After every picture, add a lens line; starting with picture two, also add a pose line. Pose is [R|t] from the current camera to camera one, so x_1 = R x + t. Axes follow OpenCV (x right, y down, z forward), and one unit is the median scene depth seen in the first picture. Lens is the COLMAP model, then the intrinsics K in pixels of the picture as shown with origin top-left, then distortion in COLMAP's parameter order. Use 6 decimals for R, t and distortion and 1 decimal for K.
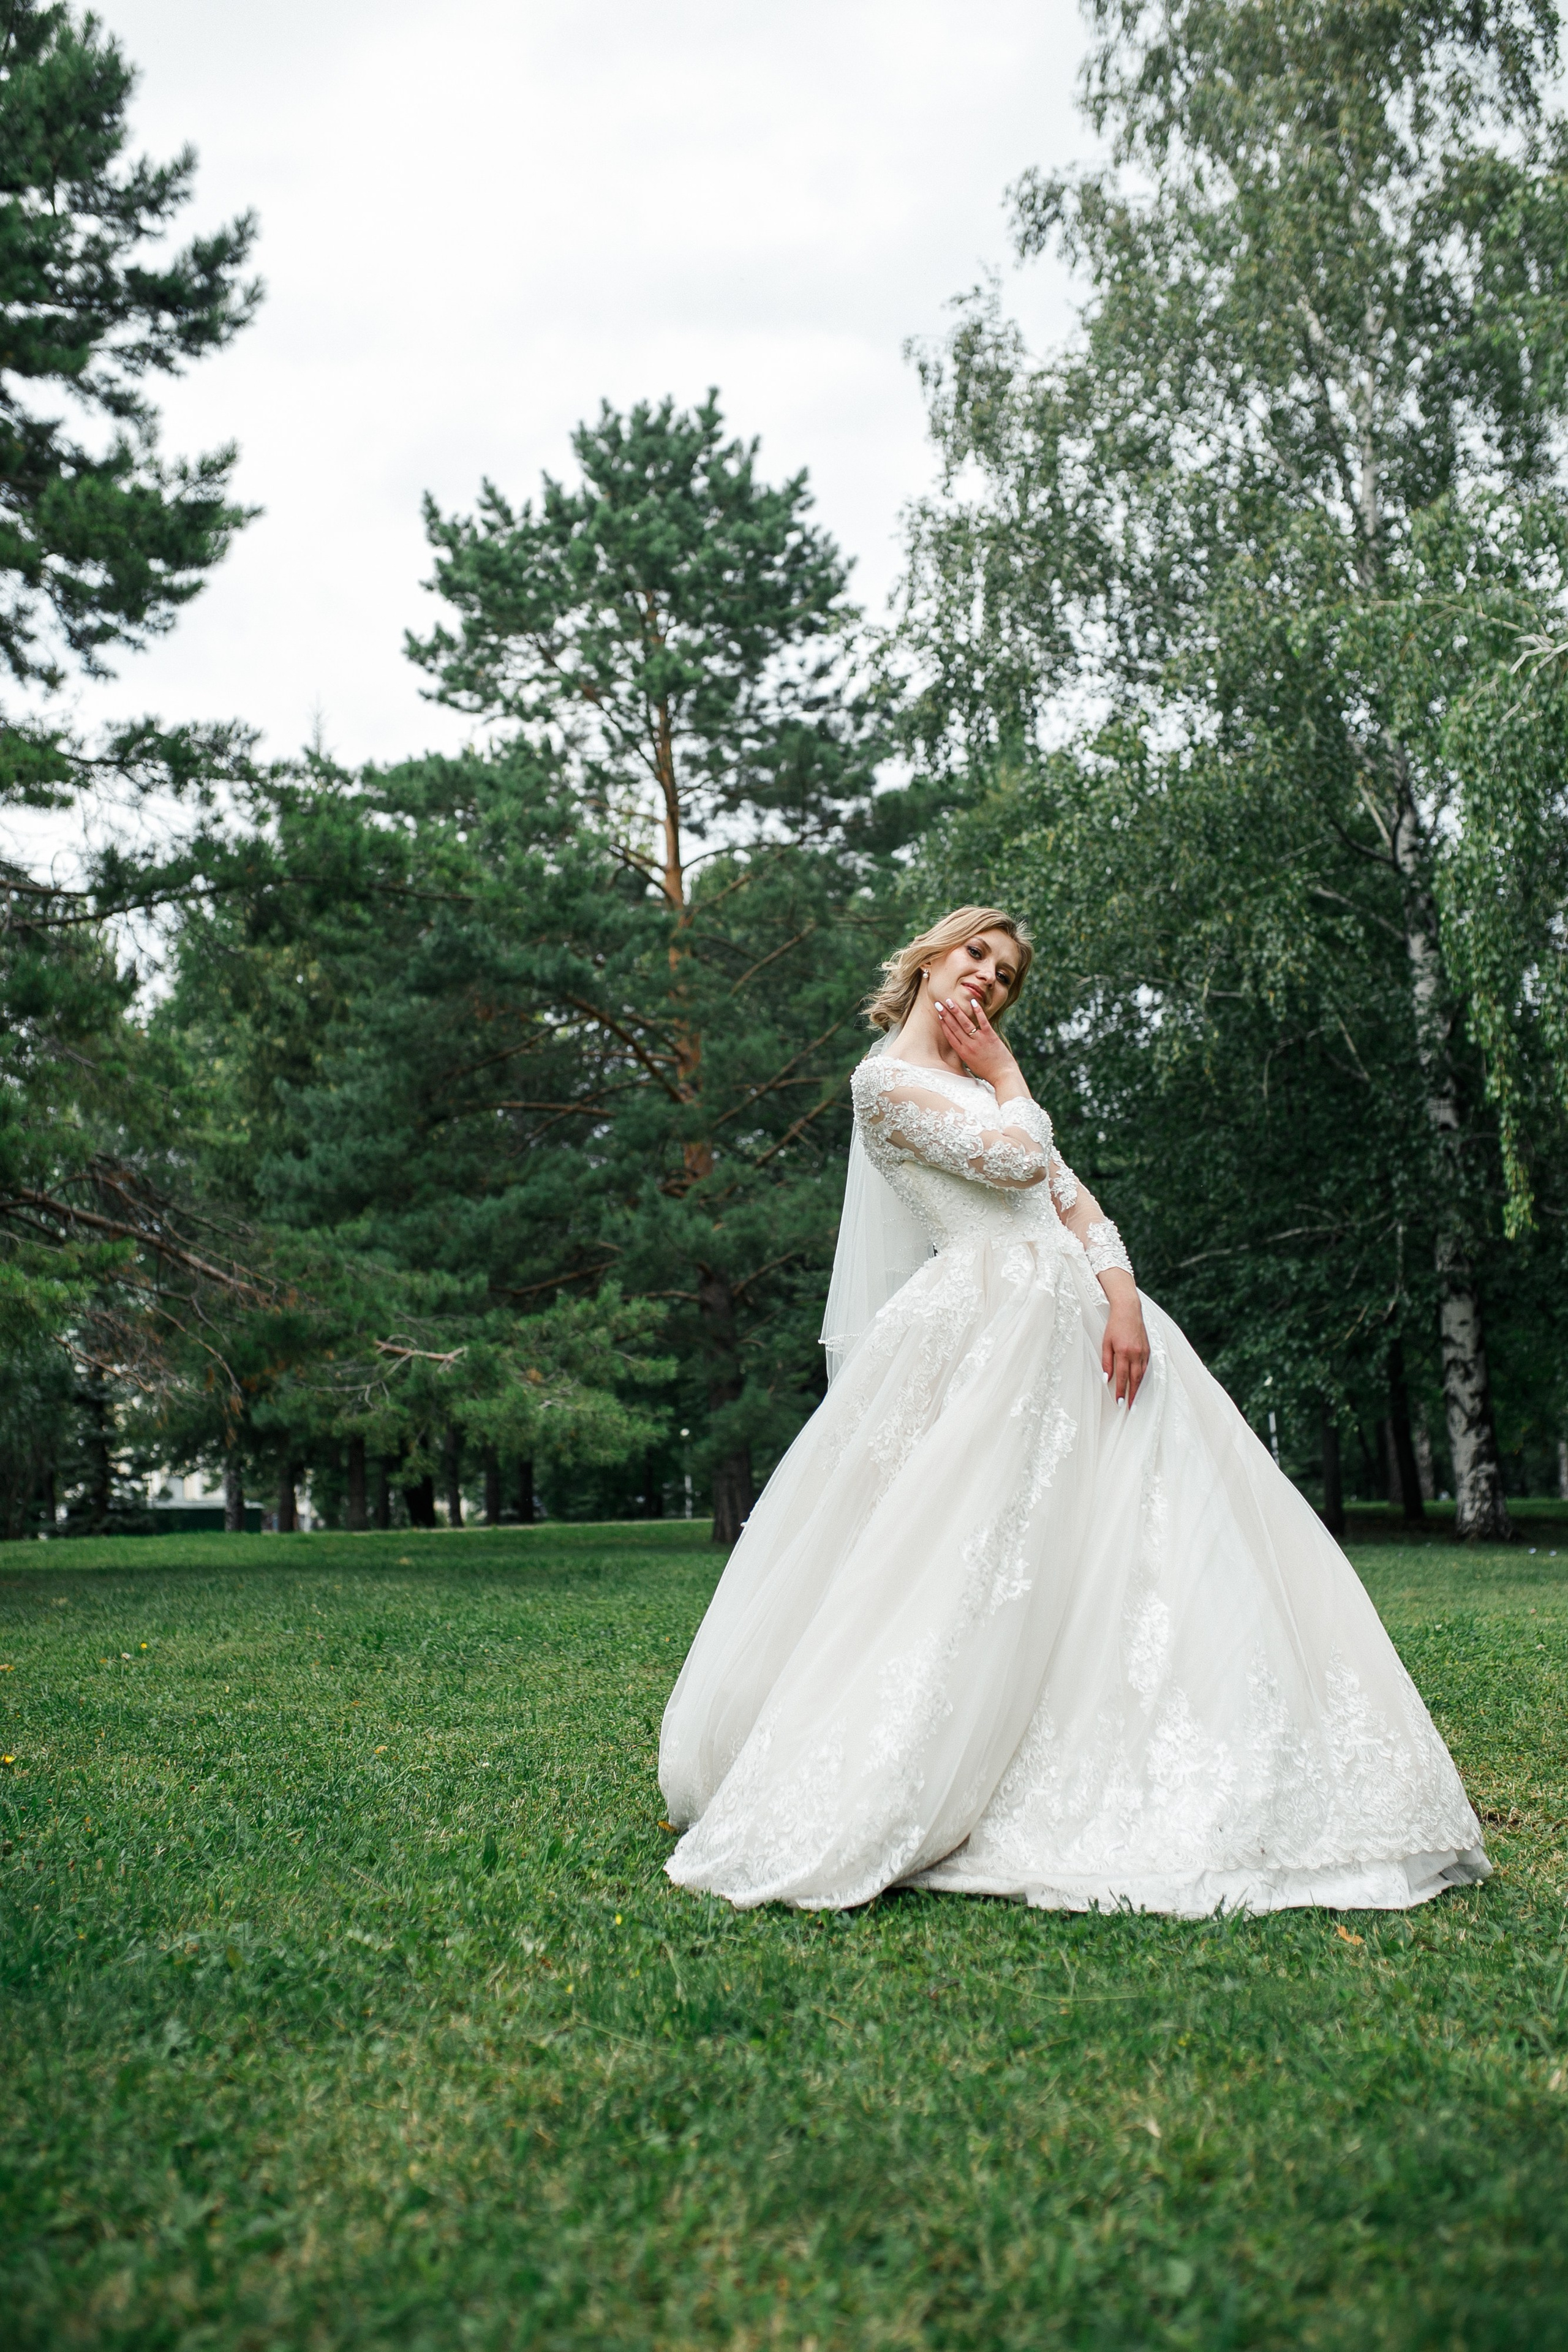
lens RADIAL K [[2217.9, 0, 775.1], [0, 2217.9, 1165.1], [0, 0, 1]] dist [-0.034433, 0.001848]
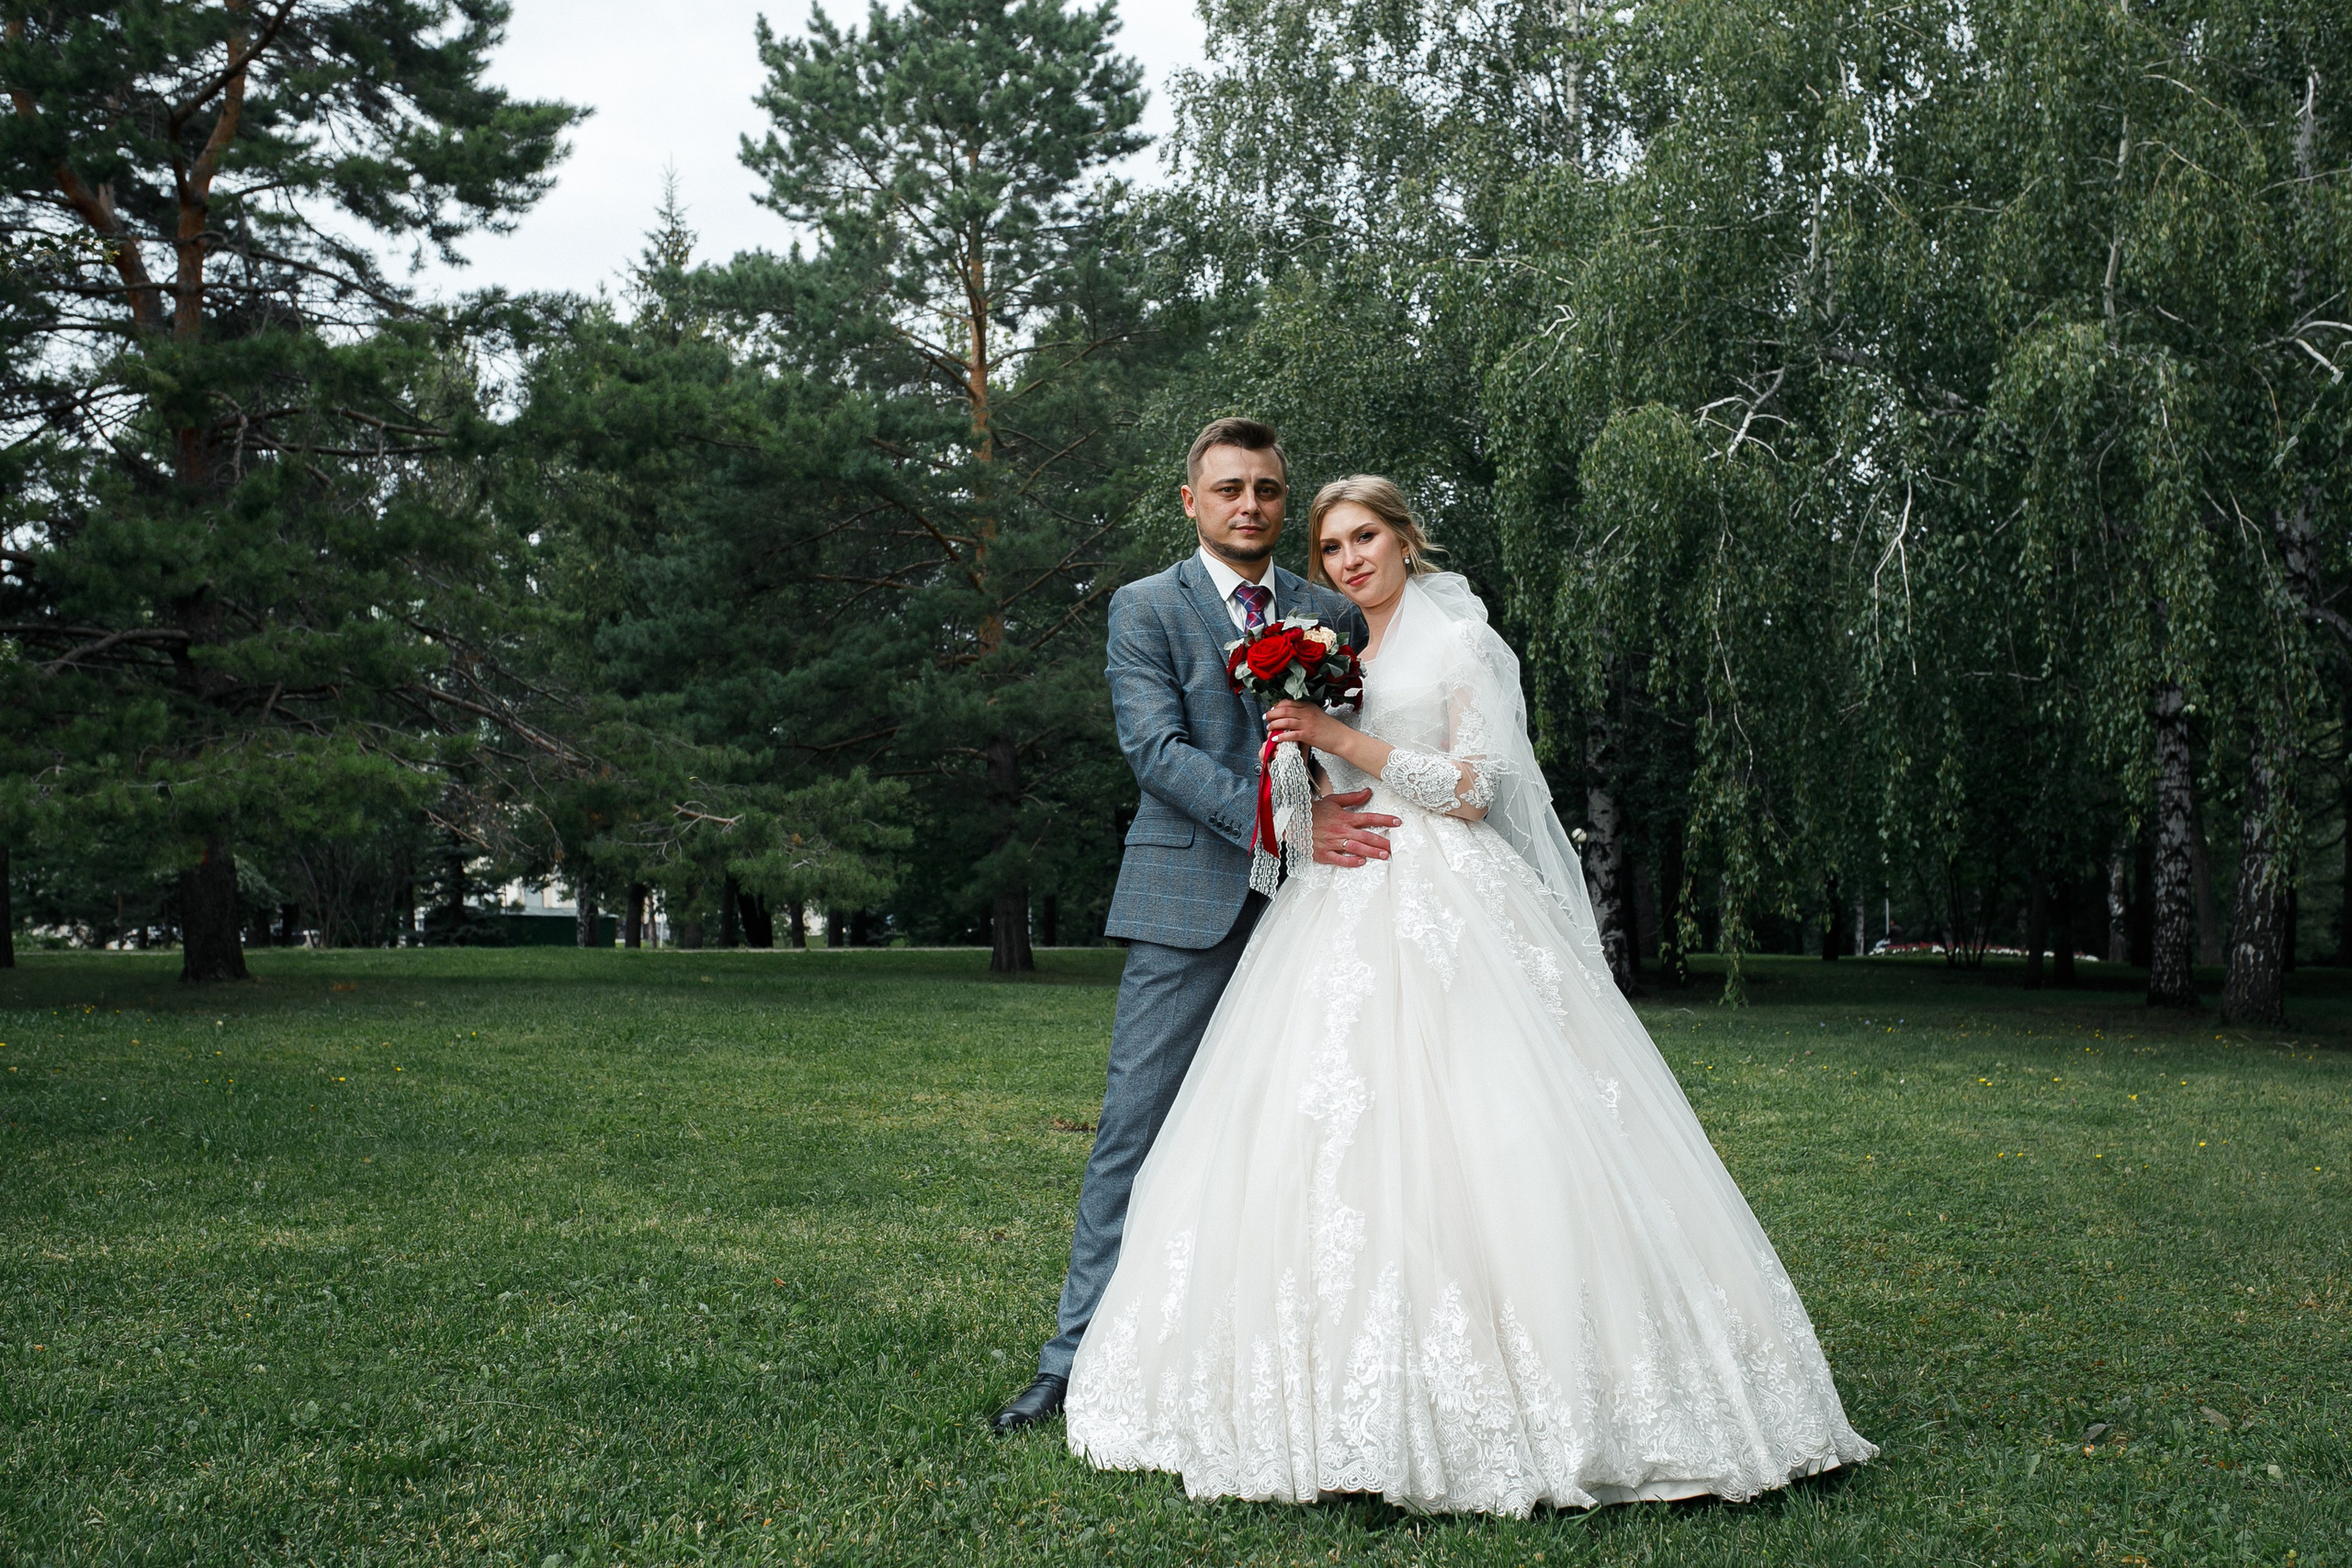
lens RADIAL K [[2349.3, 0, 1201.5], [0, 2349.3, 787.3], [0, 0, 1]] dist [-0.018795, -0.006792]
pose [[0.999301, 0.035779, 0.010807, 0.062300], [-0.036631, 0.994994, 0.092978, -0.039299], [-0.007426, -0.093309, 0.995609, -0.194838]]
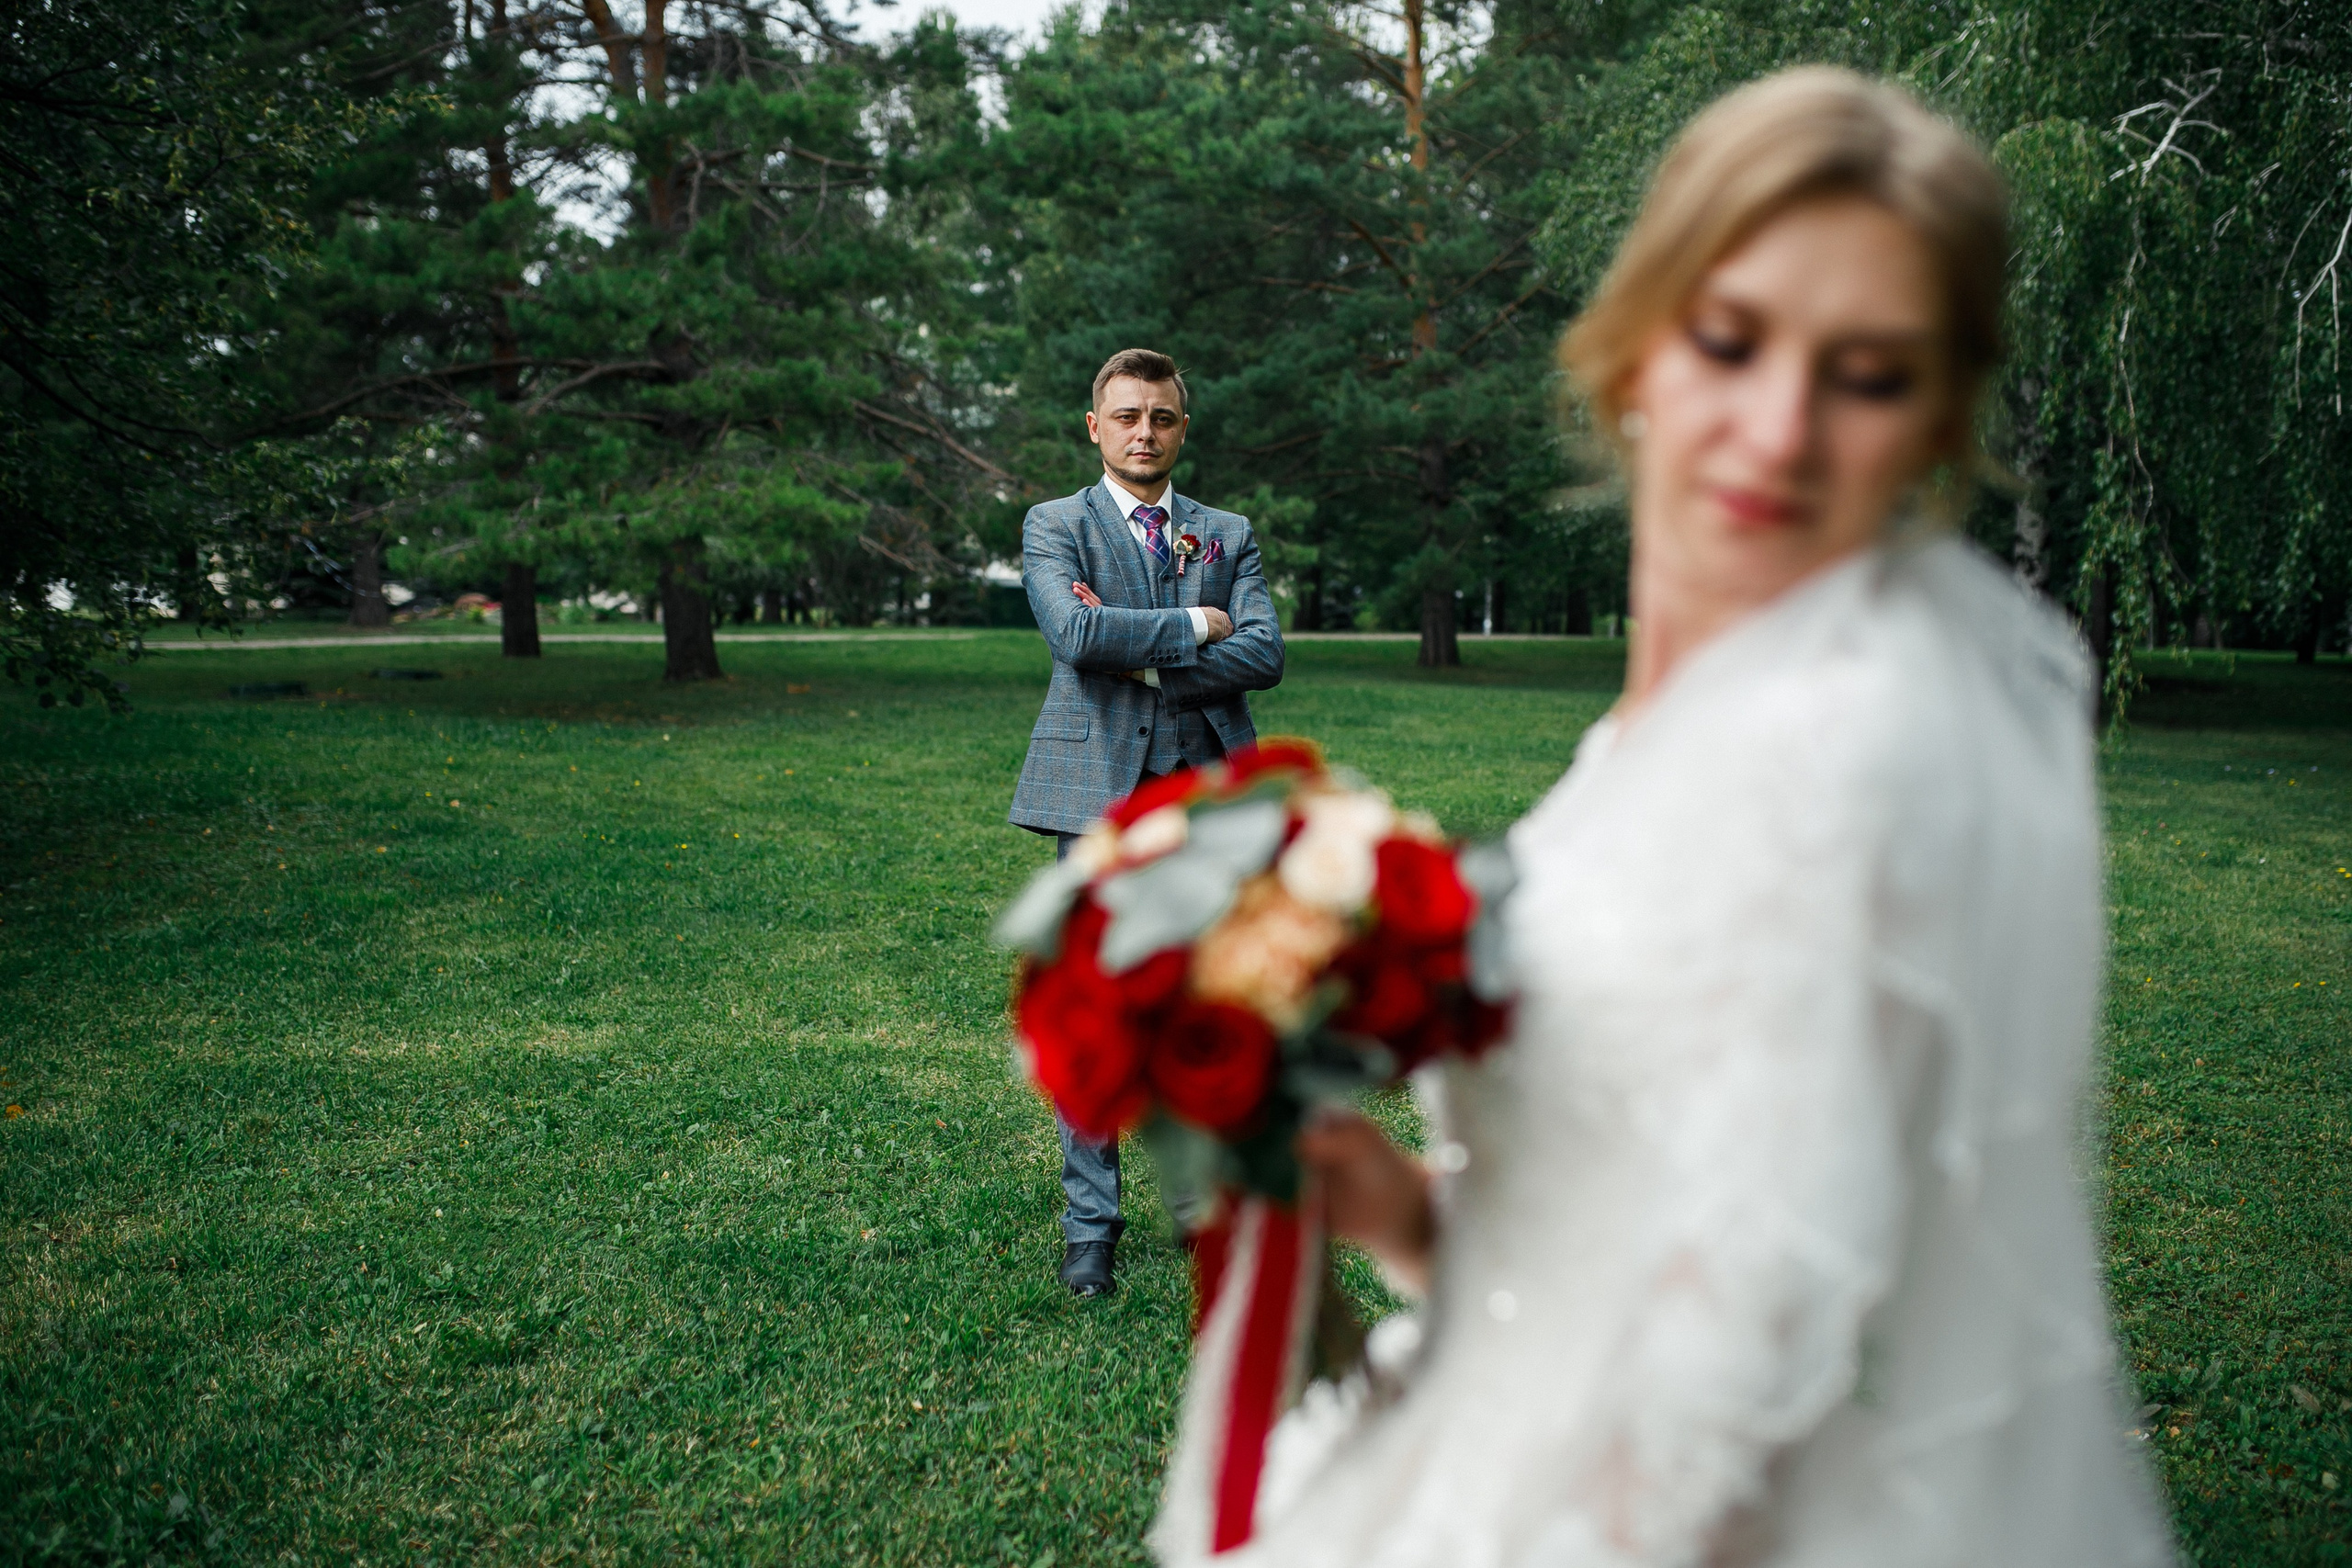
lens RADIAL K [[2245.2, 0, 1176.0], [0, 2245.2, 784.0], [0, 0, 1]] dist [-0.052476, 0.077580]
pose [[0.976912, 0.062068, -0.204429, 0.092005], [-0.010406, 0.969557, 0.244644, -0.058858], [0.213390, -0.236868, 0.947818, -0.184313]]
